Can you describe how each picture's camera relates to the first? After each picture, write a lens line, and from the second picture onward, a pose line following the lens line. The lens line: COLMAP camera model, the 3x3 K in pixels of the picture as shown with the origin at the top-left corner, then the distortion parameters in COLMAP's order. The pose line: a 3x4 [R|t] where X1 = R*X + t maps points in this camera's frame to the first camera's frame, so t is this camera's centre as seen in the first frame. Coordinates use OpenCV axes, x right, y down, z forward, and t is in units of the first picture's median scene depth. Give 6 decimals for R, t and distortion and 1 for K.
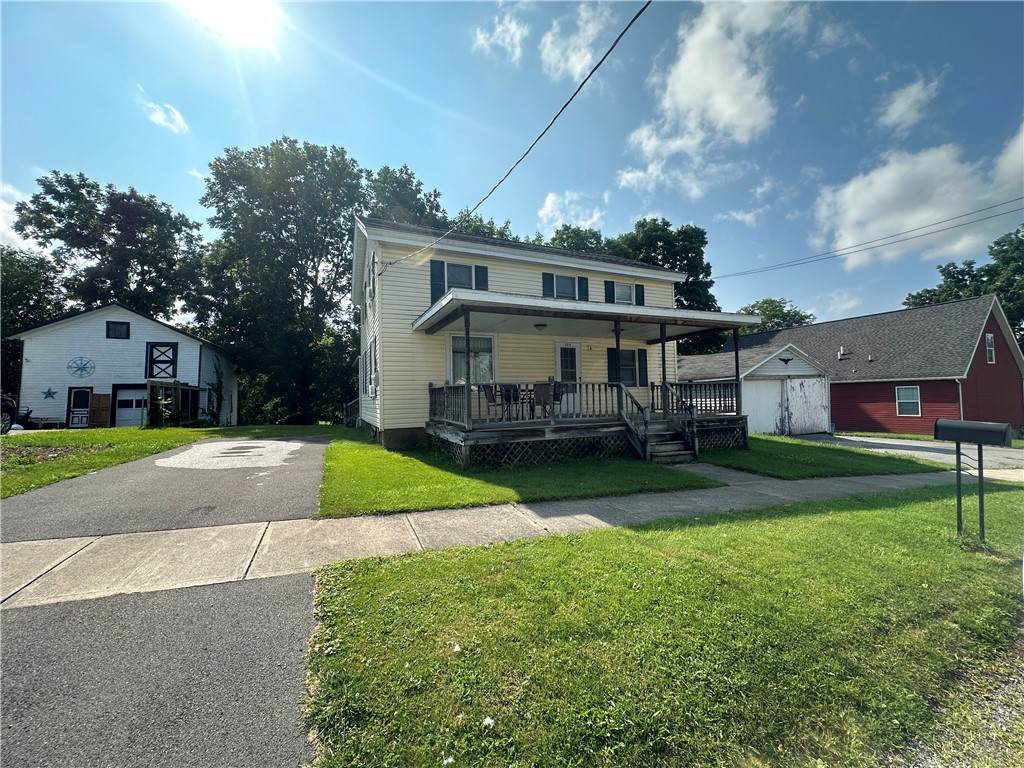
lens RADIAL K [[407.0, 0, 517.4], [0, 407.0, 388.7], [0, 0, 1]] dist [-0.002799, -0.000716]
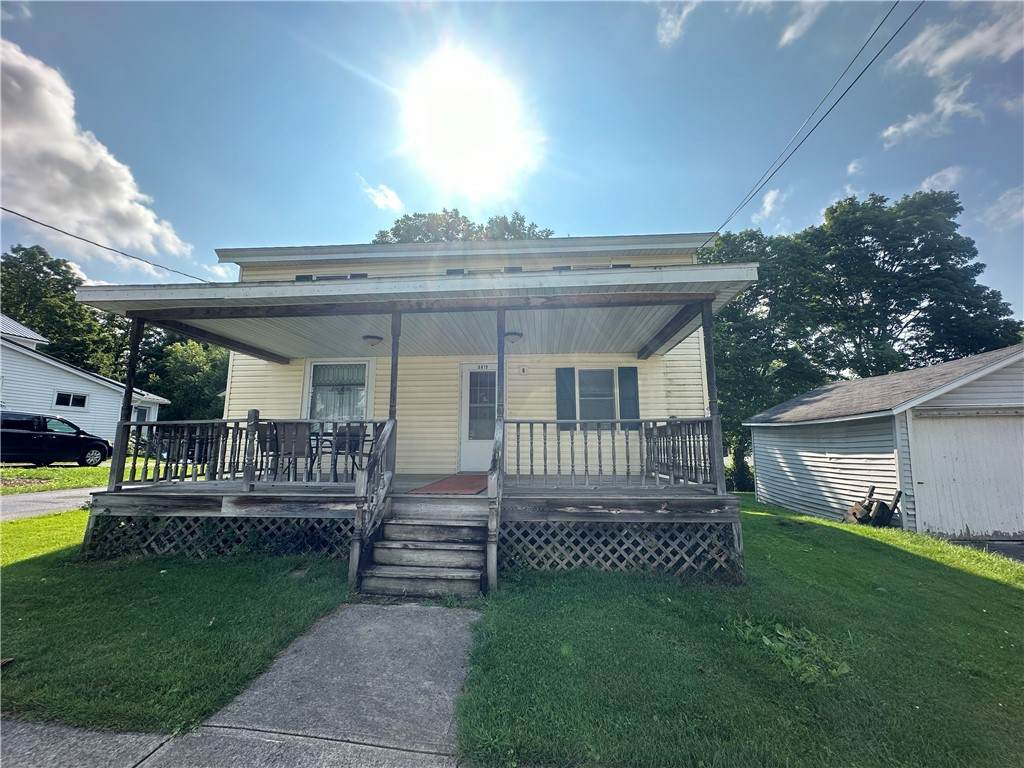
lens RADIAL K [[407.0, 0, 511.2], [0, 407.0, 381.6], [0, 0, 1]] dist [-0.002799, -0.000716]
pose [[0.875231, -0.057023, -0.480331, 0.492498], [-0.004421, 0.992042, -0.125826, 0.001121], [0.483684, 0.112251, 0.868015, 0.440574]]
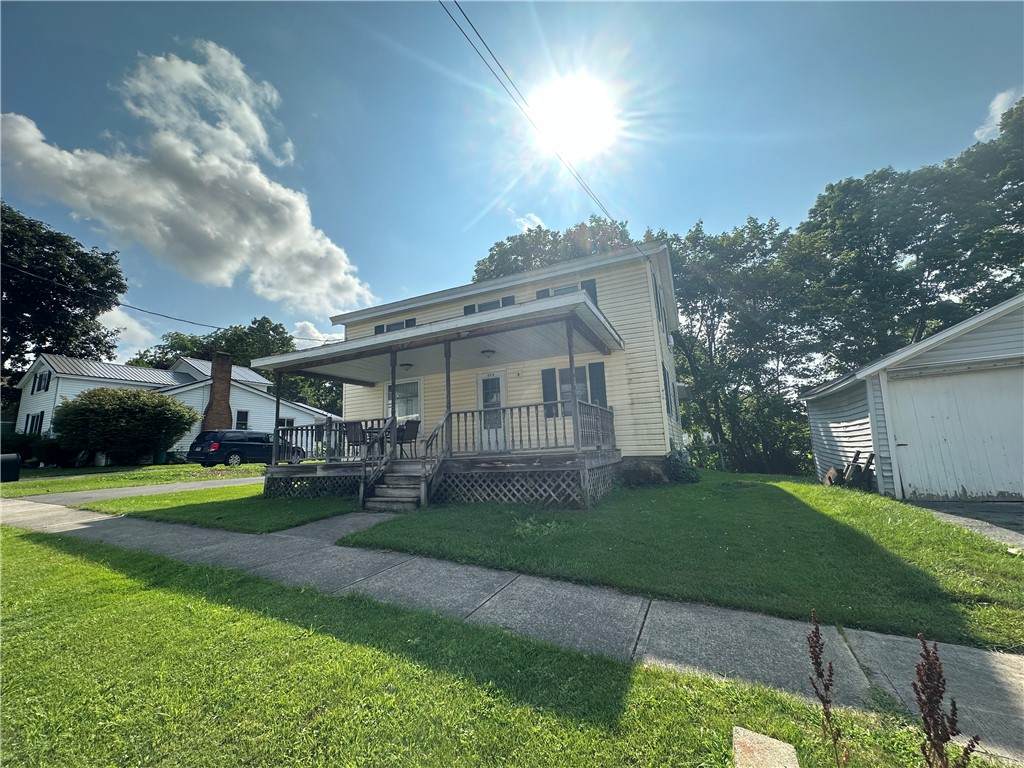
lens RADIAL K [[407.0, 0, 510.6], [0, 407.0, 379.7], [0, 0, 1]] dist [-0.002799, -0.000716]
pose [[0.649660, -0.140719, -0.747088, 0.838225], [0.052889, 0.988704, -0.140238, 0.032717], [0.758383, 0.051595, 0.649764, 0.444110]]
